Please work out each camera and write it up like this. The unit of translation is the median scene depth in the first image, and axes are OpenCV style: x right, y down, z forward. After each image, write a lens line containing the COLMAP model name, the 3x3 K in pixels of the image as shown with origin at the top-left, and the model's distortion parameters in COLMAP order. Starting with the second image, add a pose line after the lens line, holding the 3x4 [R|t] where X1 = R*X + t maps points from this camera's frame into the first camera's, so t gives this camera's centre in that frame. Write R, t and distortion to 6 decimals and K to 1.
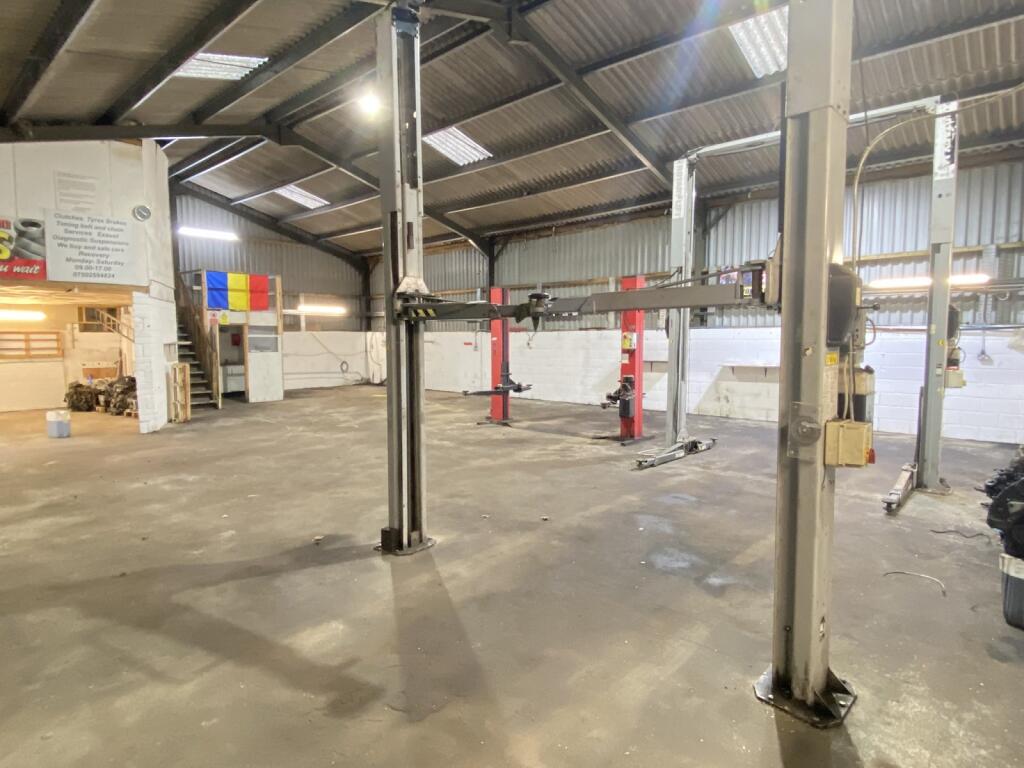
lens RADIAL K [[614.5, 0, 515.1], [0, 614.5, 394.8], [0, 0, 1]] dist [0.008629, -0.000452]
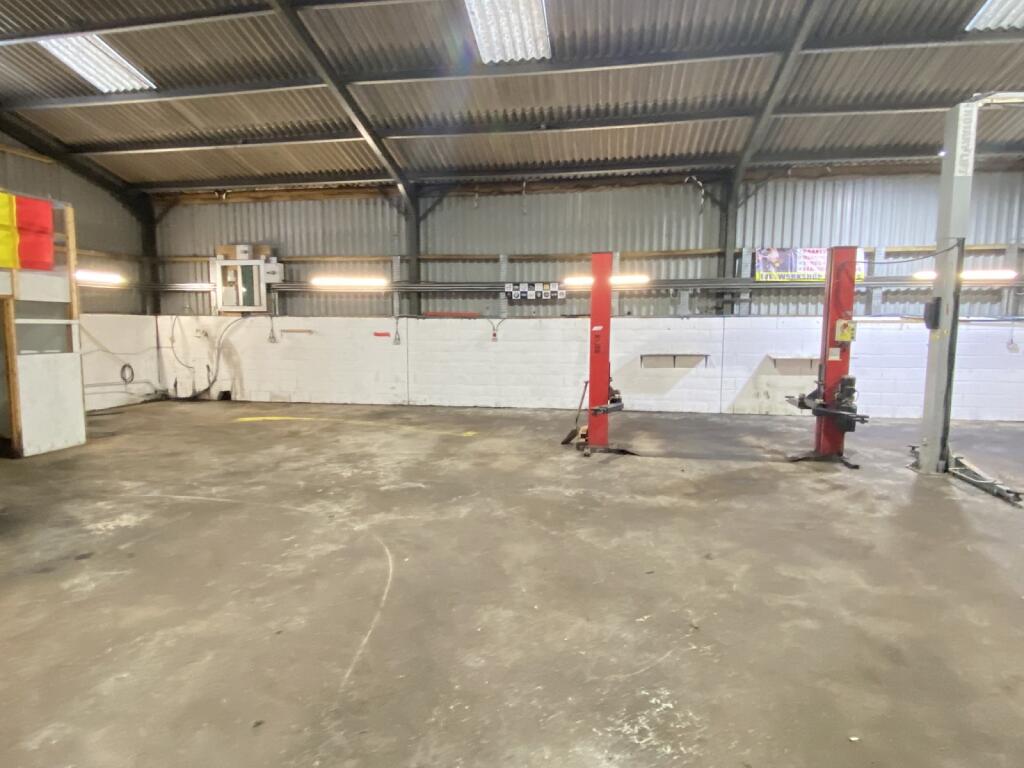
lens RADIAL K [[614.5, 0, 515.1], [0, 614.5, 394.8], [0, 0, 1]] dist [0.008629, -0.000452]
pose [[0.829220, -0.058979, 0.555802, -0.302128], [0.048292, 0.998258, 0.033882, -0.026878], [-0.556832, -0.001255, 0.830624, 0.287698]]
